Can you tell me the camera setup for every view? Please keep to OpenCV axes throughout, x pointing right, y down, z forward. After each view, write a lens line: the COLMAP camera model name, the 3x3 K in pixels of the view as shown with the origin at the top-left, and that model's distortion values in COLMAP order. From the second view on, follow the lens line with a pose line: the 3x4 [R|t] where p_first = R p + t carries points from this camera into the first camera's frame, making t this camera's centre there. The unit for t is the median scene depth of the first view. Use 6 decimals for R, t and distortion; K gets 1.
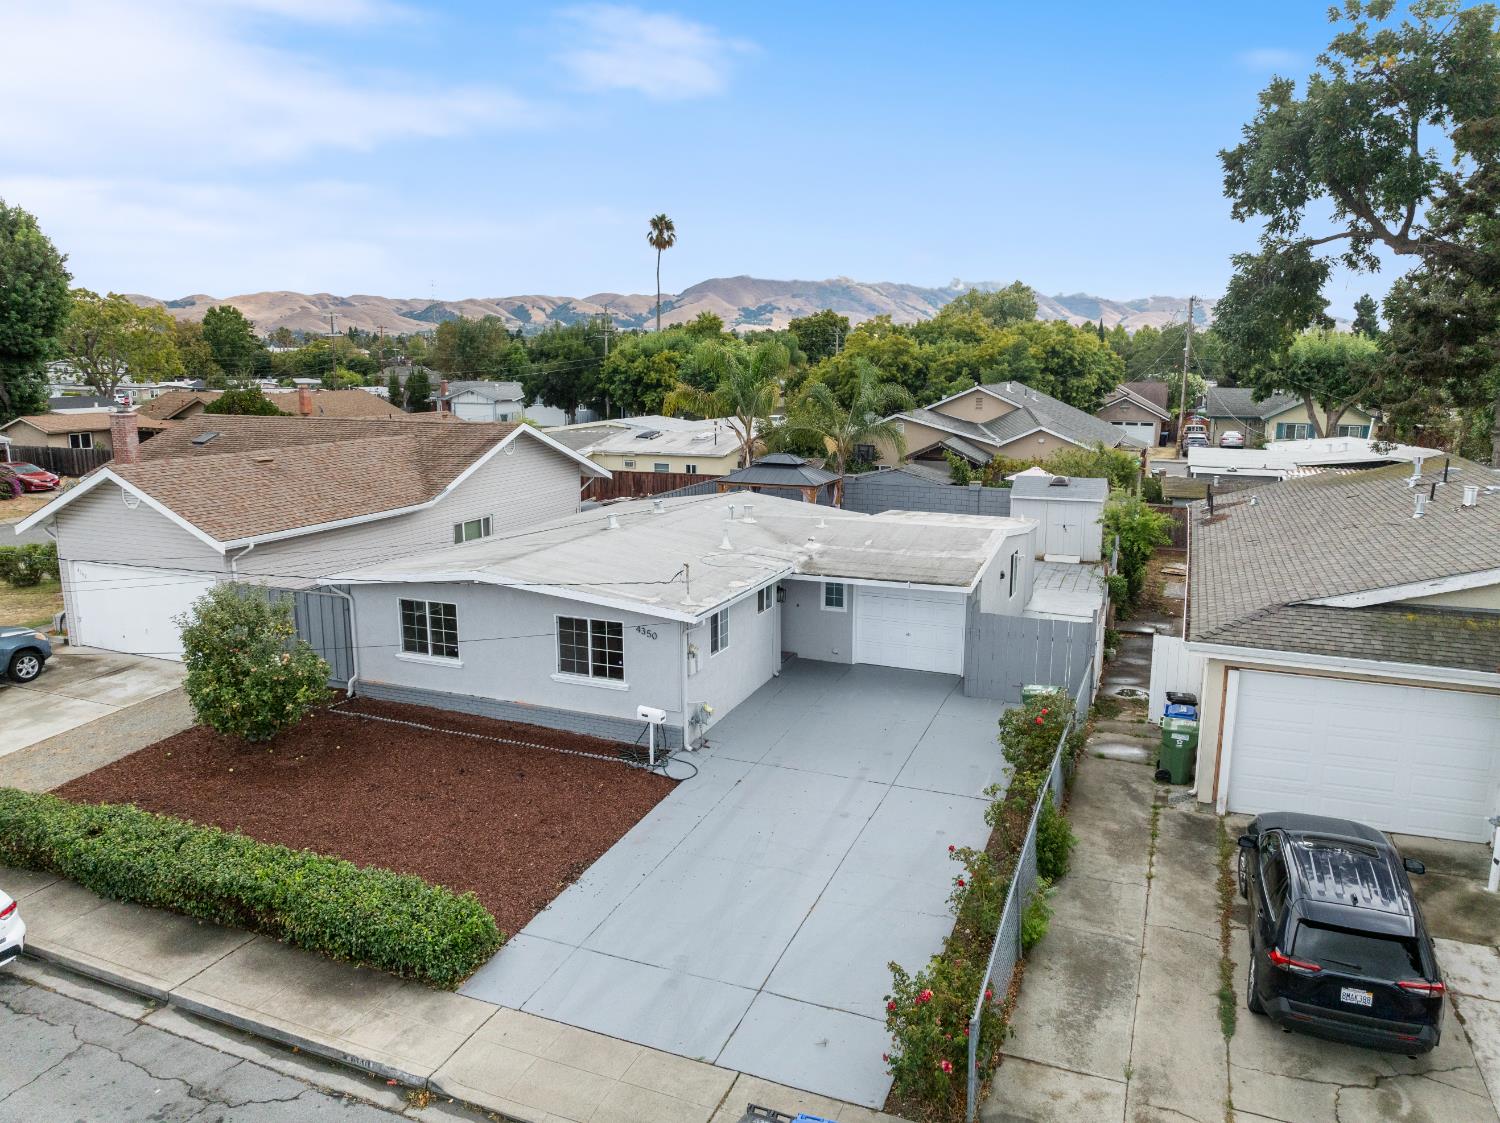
lens RADIAL K [[1057.1, 0, 750.0], [0, 1057.1, 561.5], [0, 0, 1]] dist [-0.033167, 0.002609]
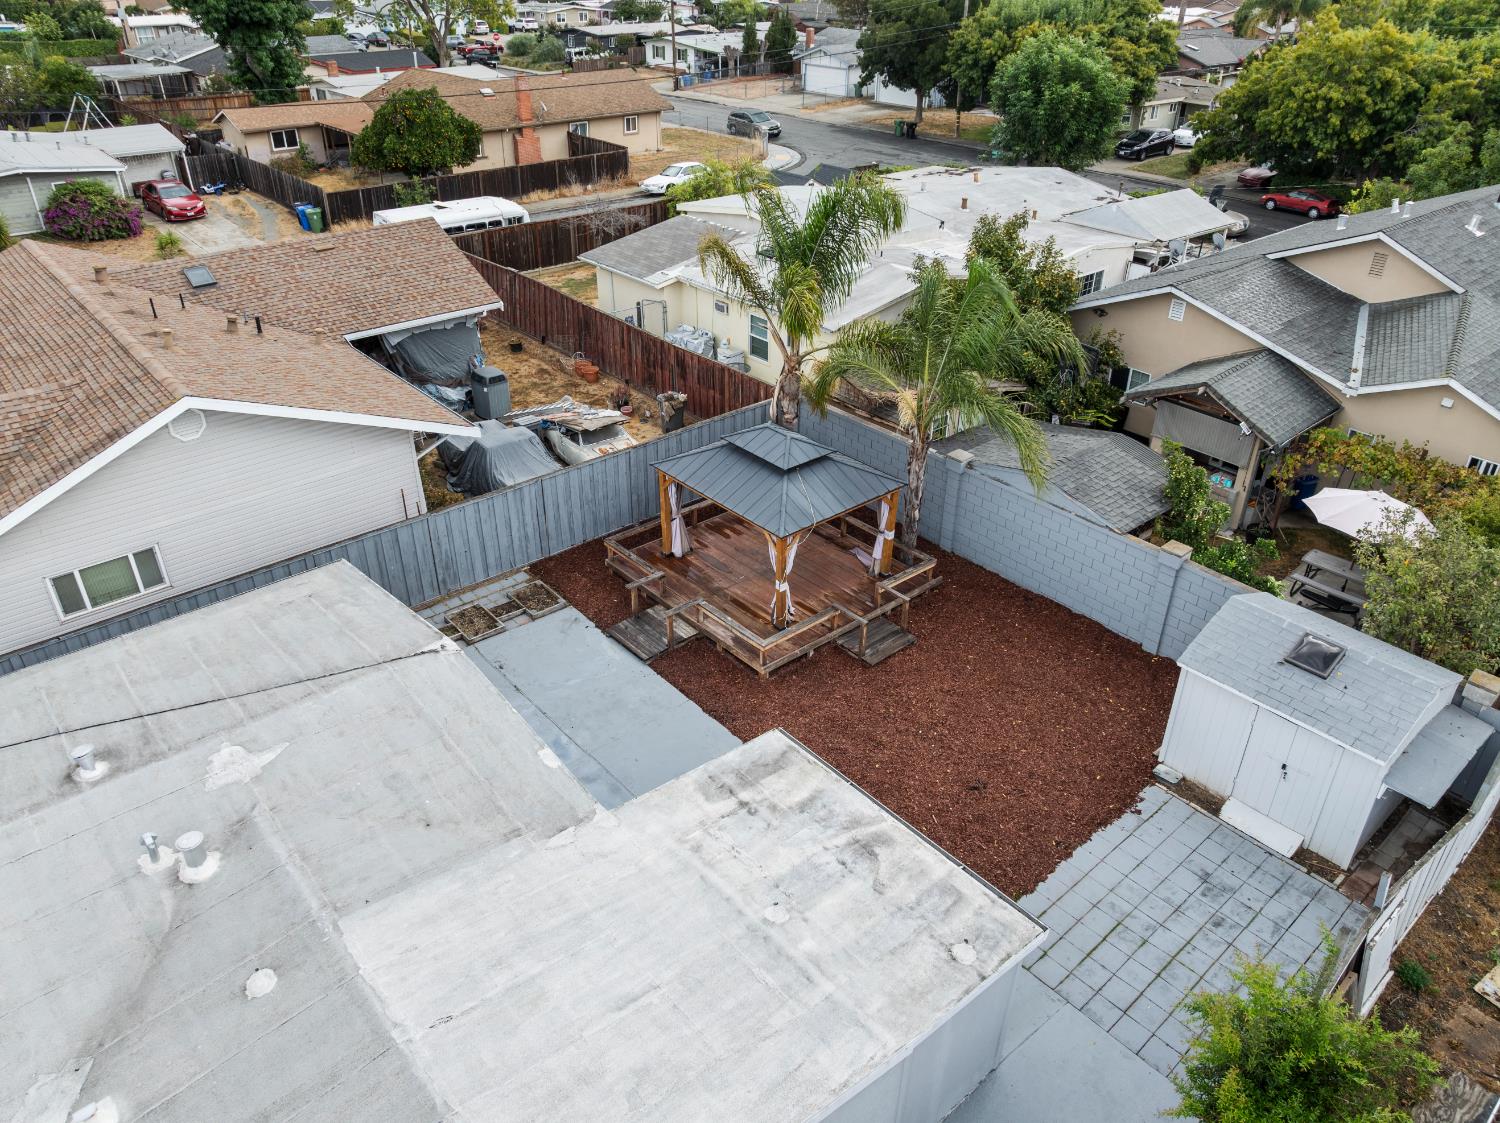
lens RADIAL K [[1061.3, 0, 760.2], [0, 1061.3, 557.4], [0, 0, 1]] dist [-0.035597, -0.000177]
pose [[0.896049, 0.230390, -0.379495, 0.415006], [-0.089860, 0.931233, 0.353173, -0.406056], [0.434766, -0.282358, 0.855133, 0.944885]]
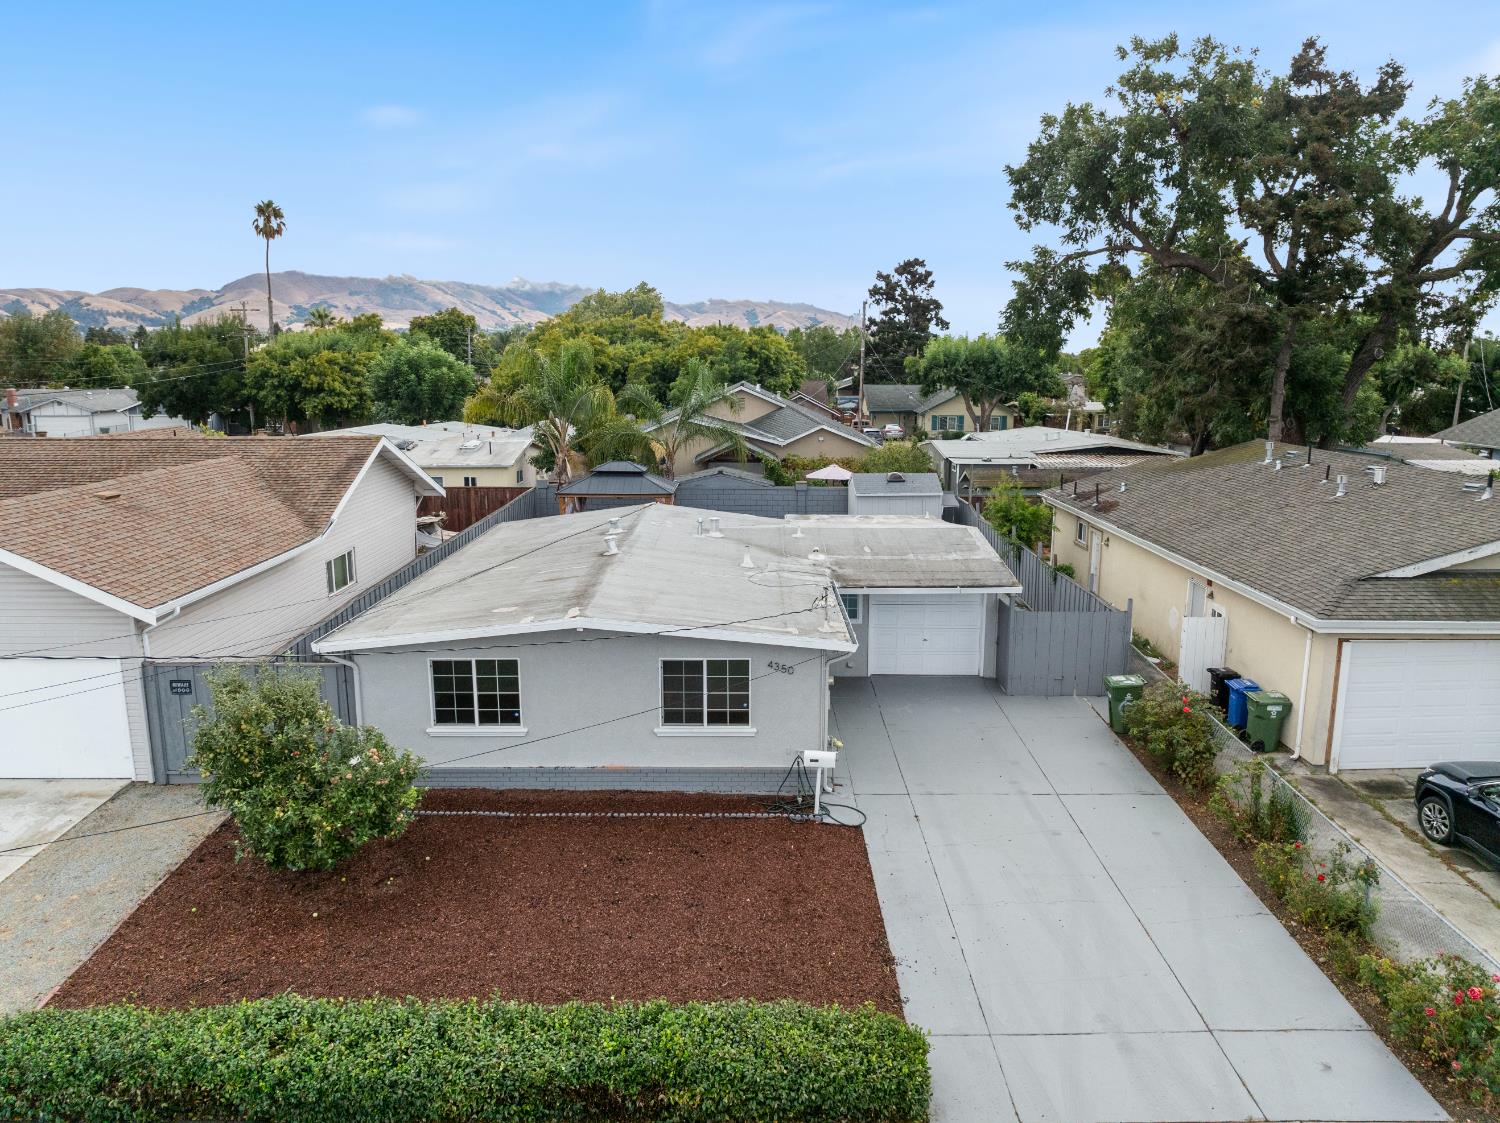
lens RADIAL K [[1057.1, 0, 750.0], [0, 1057.1, 561.5], [0, 0, 1]] dist [-0.033167, 0.002609]
pose [[0.922992, -0.073397, 0.377755, -0.397156], [0.073542, 0.997193, 0.014063, -0.032048], [-0.377727, 0.014801, 0.925799, 0.162544]]
